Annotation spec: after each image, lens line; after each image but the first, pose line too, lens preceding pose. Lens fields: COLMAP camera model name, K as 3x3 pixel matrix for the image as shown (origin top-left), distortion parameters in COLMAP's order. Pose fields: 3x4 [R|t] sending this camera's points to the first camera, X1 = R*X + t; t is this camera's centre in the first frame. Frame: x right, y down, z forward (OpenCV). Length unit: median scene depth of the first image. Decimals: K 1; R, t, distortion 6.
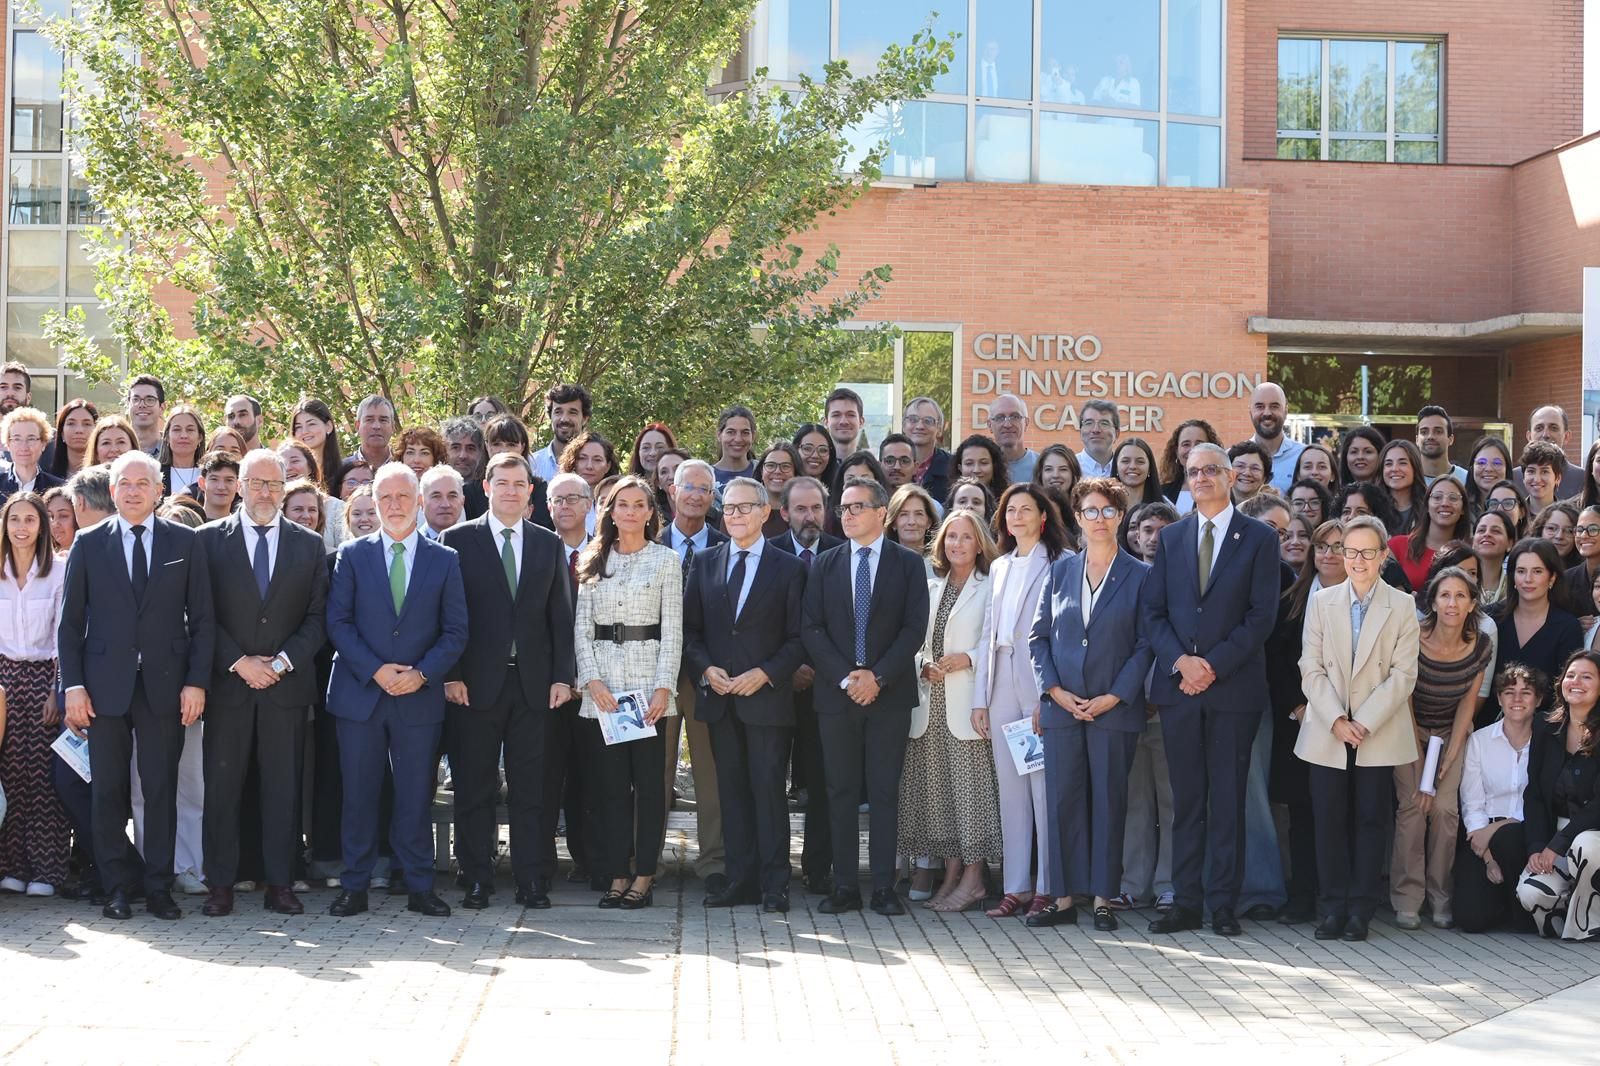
lens RADIAL K [[7563.5, 0, 800.0], [0, 7563.5, 533.0], [0, 0, 1]] dist [0.991247, 5.126910]
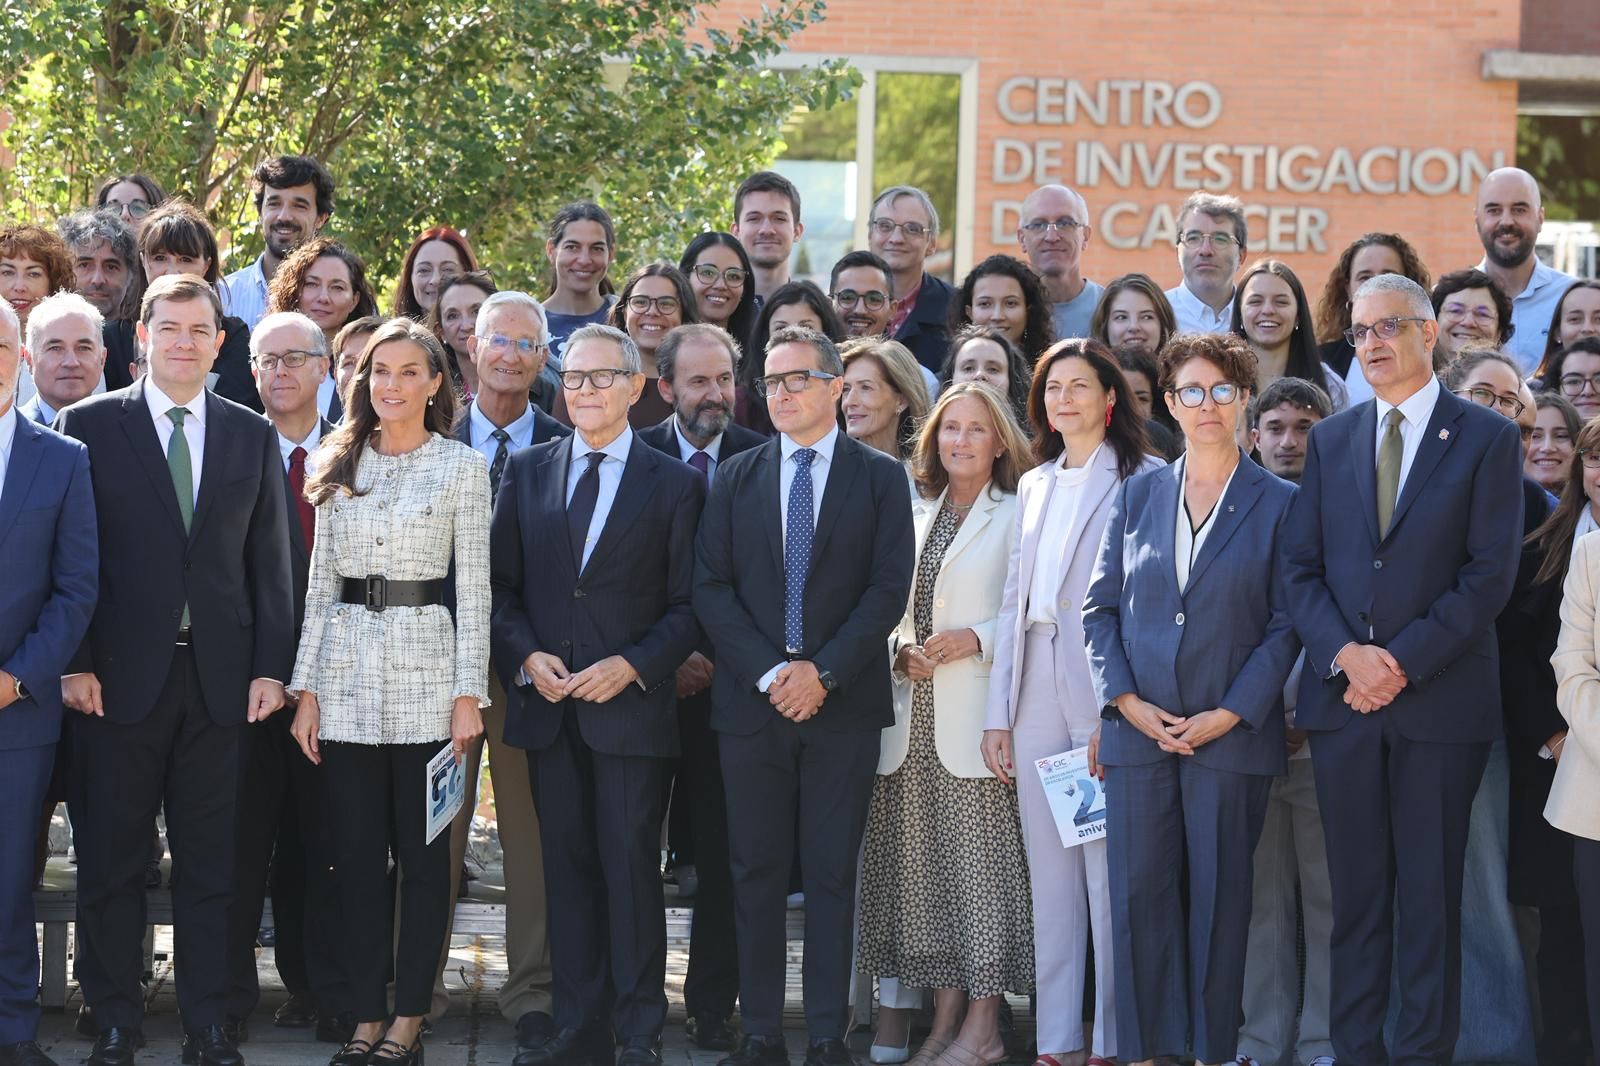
lens RADIAL K [[7563.5, 0, 800.0], [0, 7563.5, 533.0], [0, 0, 1]] dist [0.991247, 5.126910]
pose [[0.999817, 0.012783, 0.014207, 0.000316], [-0.012969, 0.999830, 0.013069, 0.000756], [-0.014038, -0.013251, 0.999814, 0.424238]]
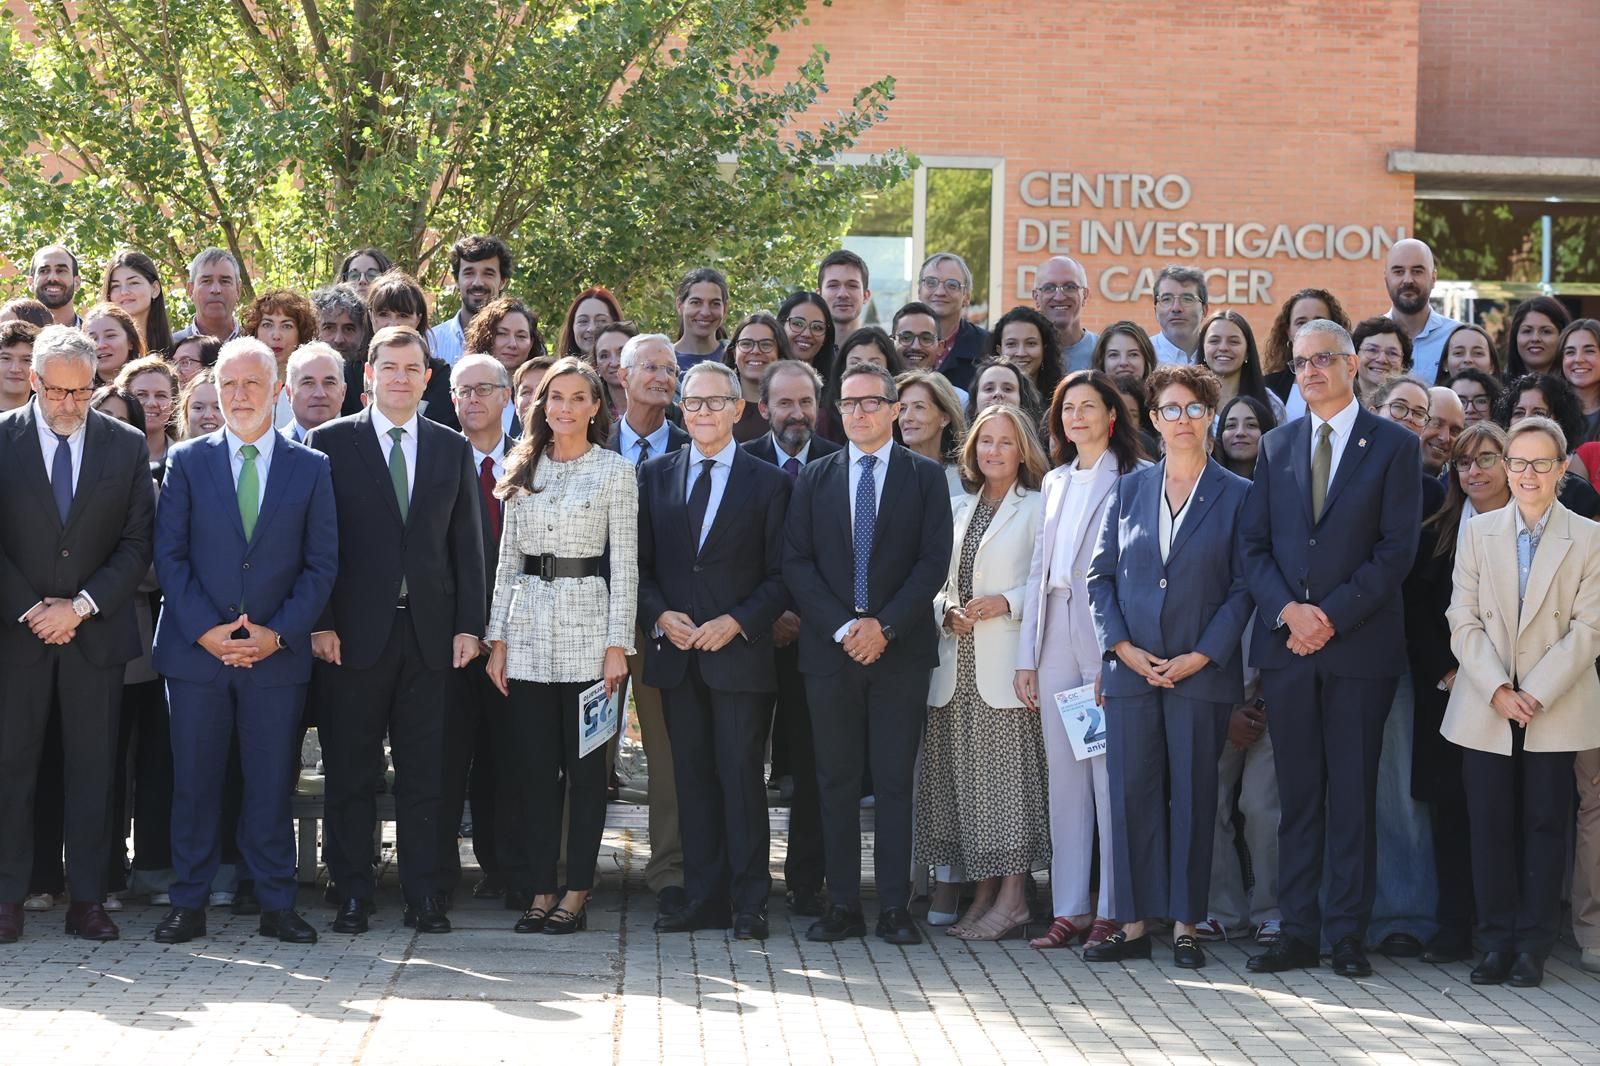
lens RADIAL K [[7075.0, 0, 800.0], [0, 7075.0, 533.0], [0, 0, 1]] dist [0.621492, 11.360401]
pose [[0.999967, 0.006792, 0.004387, -0.001619], [-0.006872, 0.999803, 0.018636, -0.003498], [-0.004259, -0.018665, 0.999817, 0.297035]]
